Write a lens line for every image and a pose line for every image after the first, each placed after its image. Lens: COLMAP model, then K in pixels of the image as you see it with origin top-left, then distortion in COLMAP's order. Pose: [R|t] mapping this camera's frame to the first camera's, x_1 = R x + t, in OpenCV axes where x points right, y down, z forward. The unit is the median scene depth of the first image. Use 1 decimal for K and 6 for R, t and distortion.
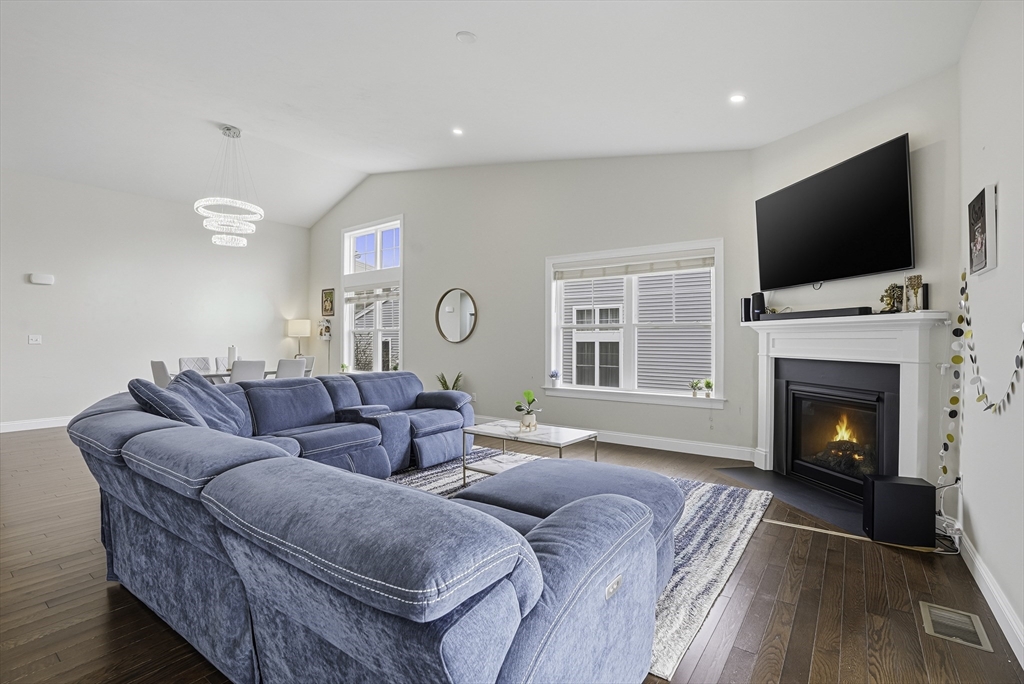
lens RADIAL K [[481.8, 0, 510.0], [0, 481.8, 352.2], [0, 0, 1]] dist [-0.076019, 0.031787]
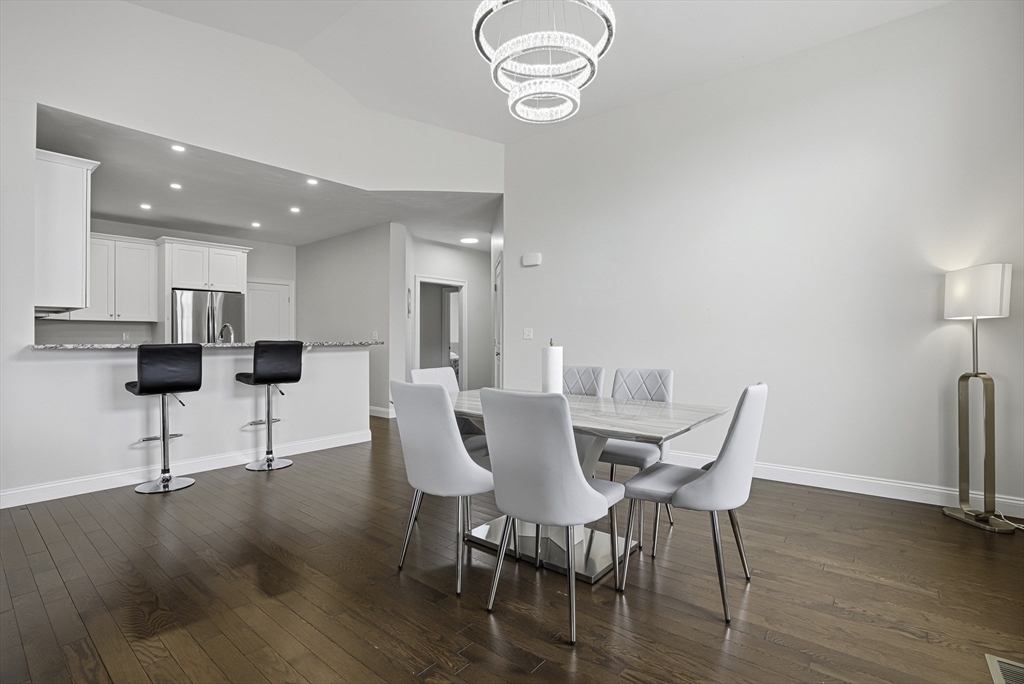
lens RADIAL K [[483.0, 0, 508.5], [0, 483.0, 335.8], [0, 0, 1]] dist [-0.068589, 0.024699]
pose [[-0.054614, -0.006268, -0.998488, -0.205921], [-0.020601, 0.999775, -0.005149, -0.023451], [0.998295, 0.020289, -0.054731, 1.250808]]
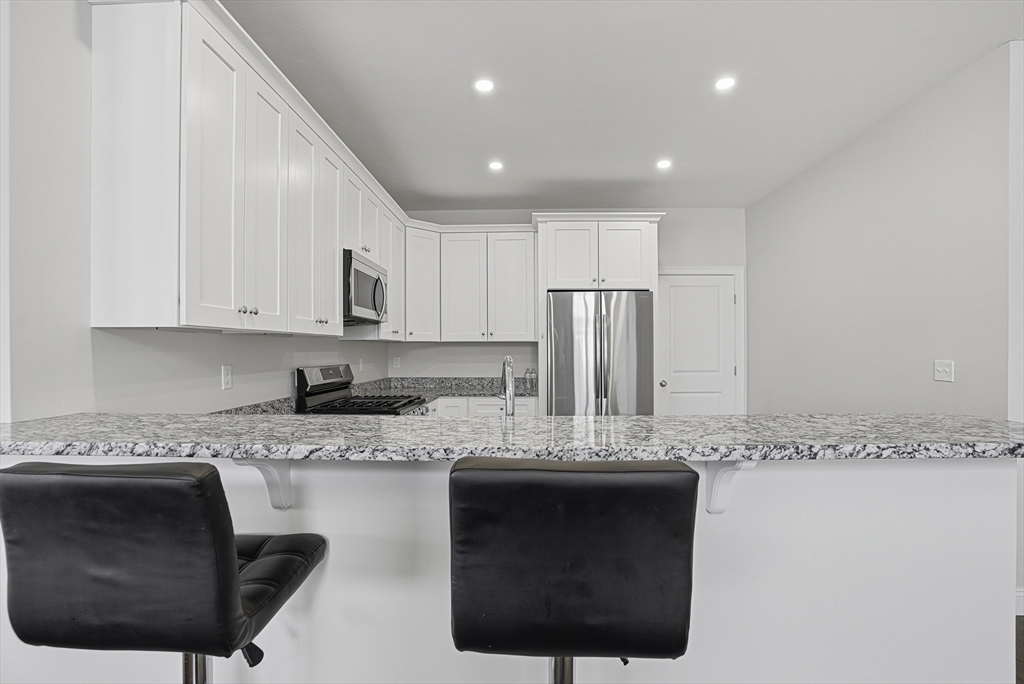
lens RADIAL K [[481.8, 0, 510.0], [0, 481.8, 352.2], [0, 0, 1]] dist [-0.076019, 0.031787]
pose [[-0.821637, 0.004163, -0.569996, -0.904670], [-0.010966, 0.999673, 0.023108, -0.050399], [0.569906, 0.025238, -0.821322, 0.925256]]
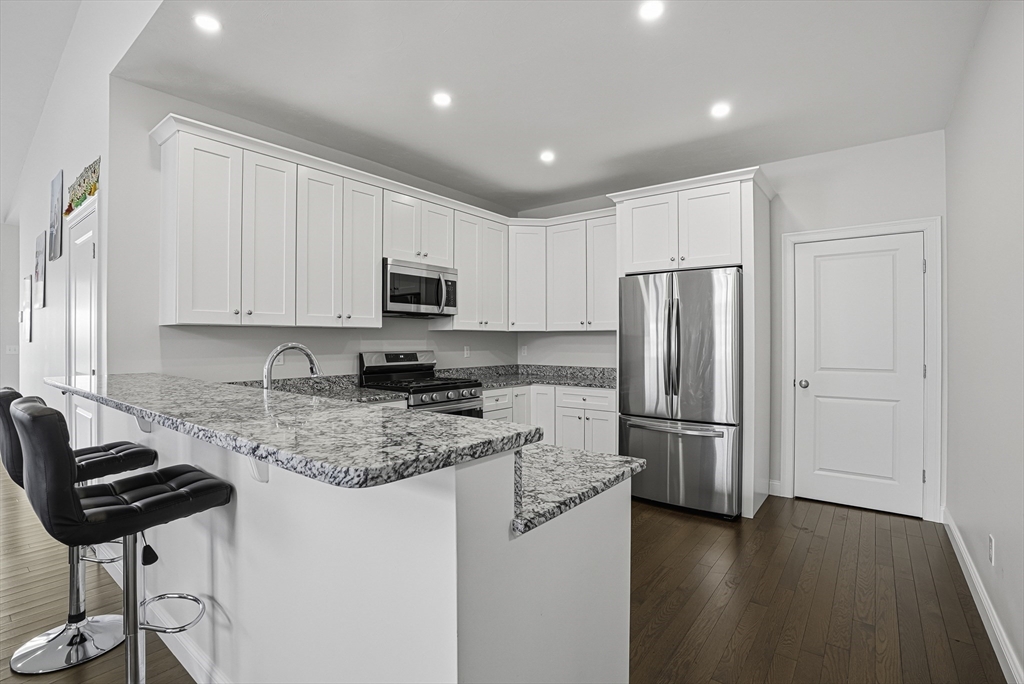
lens RADIAL K [[483.0, 0, 508.5], [0, 483.0, 335.8], [0, 0, 1]] dist [-0.068589, 0.024699]
pose [[-0.999576, -0.001752, 0.029080, -1.292667], [-0.001327, 0.999892, 0.014605, -0.052362], [-0.029103, 0.014560, -0.999470, 1.061569]]
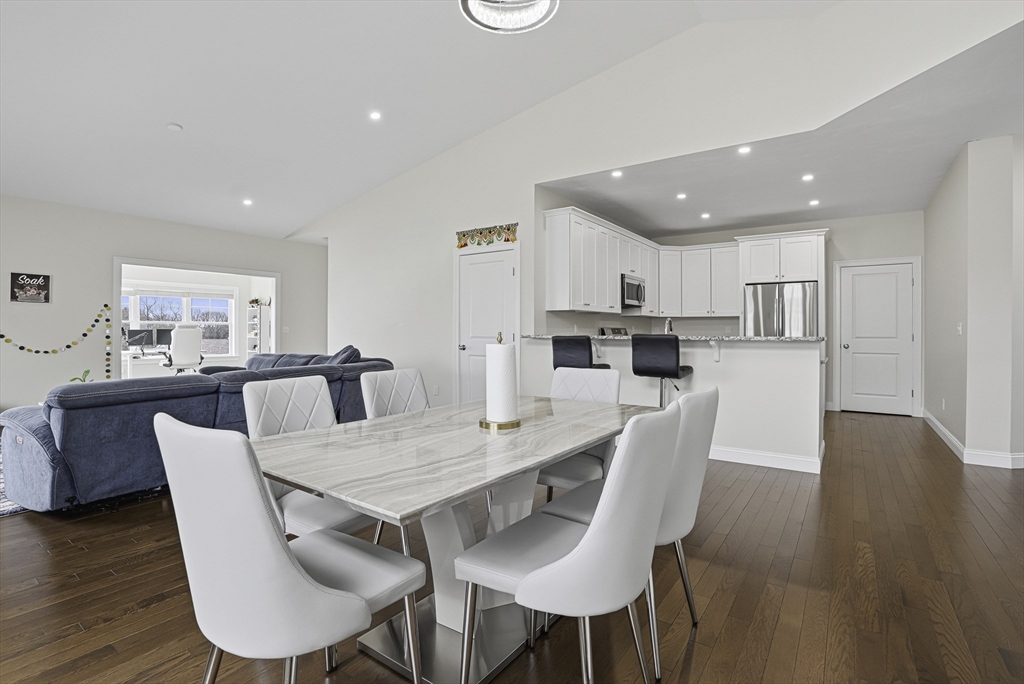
lens RADIAL K [[483.0, 0, 508.5], [0, 483.0, 335.8], [0, 0, 1]] dist [-0.068589, 0.024699]
pose [[-0.999940, -0.002498, -0.010695, -0.750691], [-0.002826, 0.999520, 0.030844, -0.032851], [0.010613, 0.030873, -0.999467, 1.635997]]
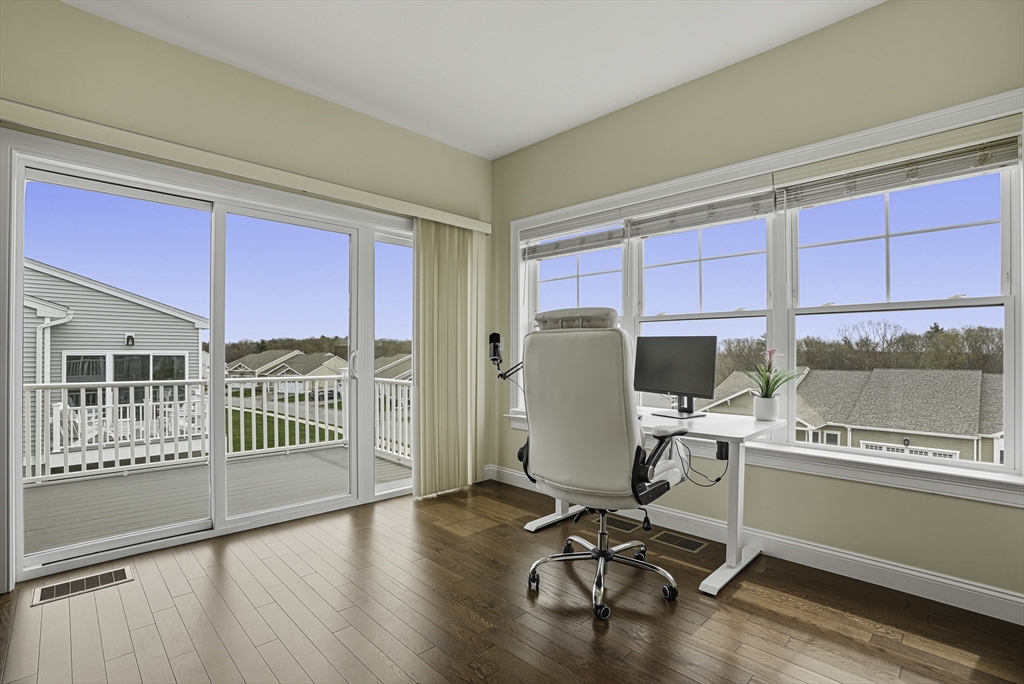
lens RADIAL K [[481.8, 0, 510.0], [0, 481.8, 352.2], [0, 0, 1]] dist [-0.076019, 0.031787]
pose [[0.156750, 0.001464, 0.987637, 0.088951], [0.019330, 0.999803, -0.004550, 0.022109], [-0.987449, 0.019804, 0.156691, -0.278540]]
